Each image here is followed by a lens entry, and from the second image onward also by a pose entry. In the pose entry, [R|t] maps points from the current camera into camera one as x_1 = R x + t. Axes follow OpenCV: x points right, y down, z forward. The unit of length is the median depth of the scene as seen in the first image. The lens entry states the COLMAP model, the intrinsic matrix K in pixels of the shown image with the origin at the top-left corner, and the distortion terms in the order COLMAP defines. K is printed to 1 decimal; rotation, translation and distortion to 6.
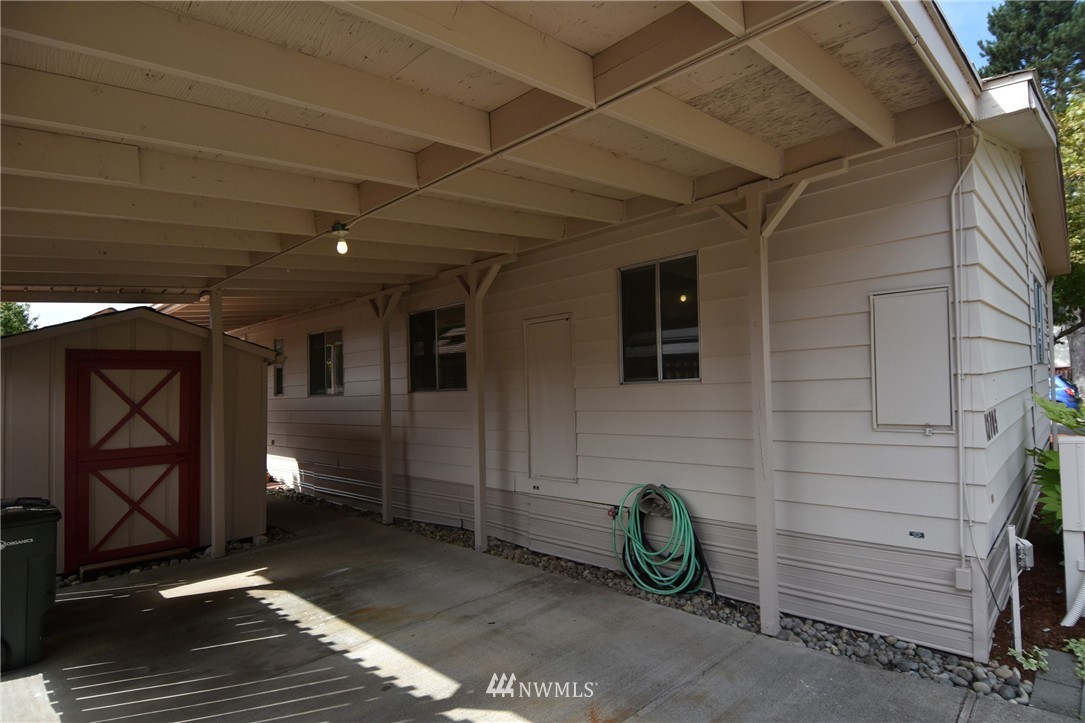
lens RADIAL K [[554.8, 0, 542.5], [0, 554.8, 361.5], [0, 0, 1]] dist [0.022533, -0.016979]
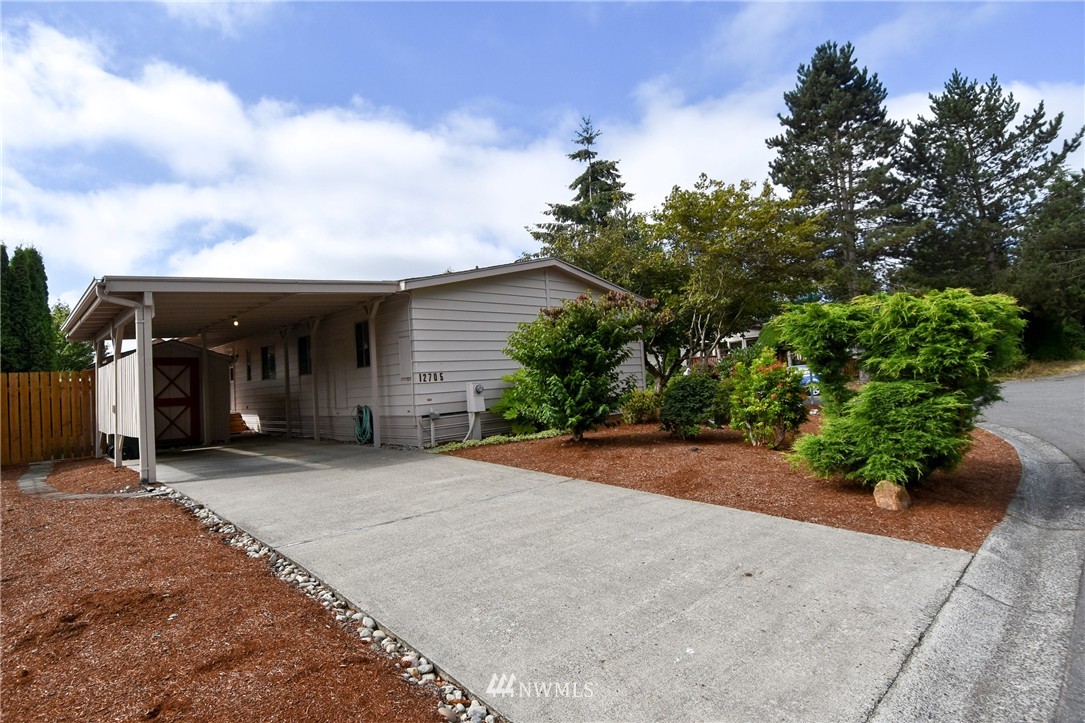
lens RADIAL K [[554.8, 0, 542.5], [0, 554.8, 361.5], [0, 0, 1]] dist [0.022533, -0.016979]
pose [[0.998946, -0.016112, -0.042976, 0.925035], [0.016346, 0.999853, 0.005094, 0.009987], [0.042888, -0.005791, 0.999063, -1.268862]]
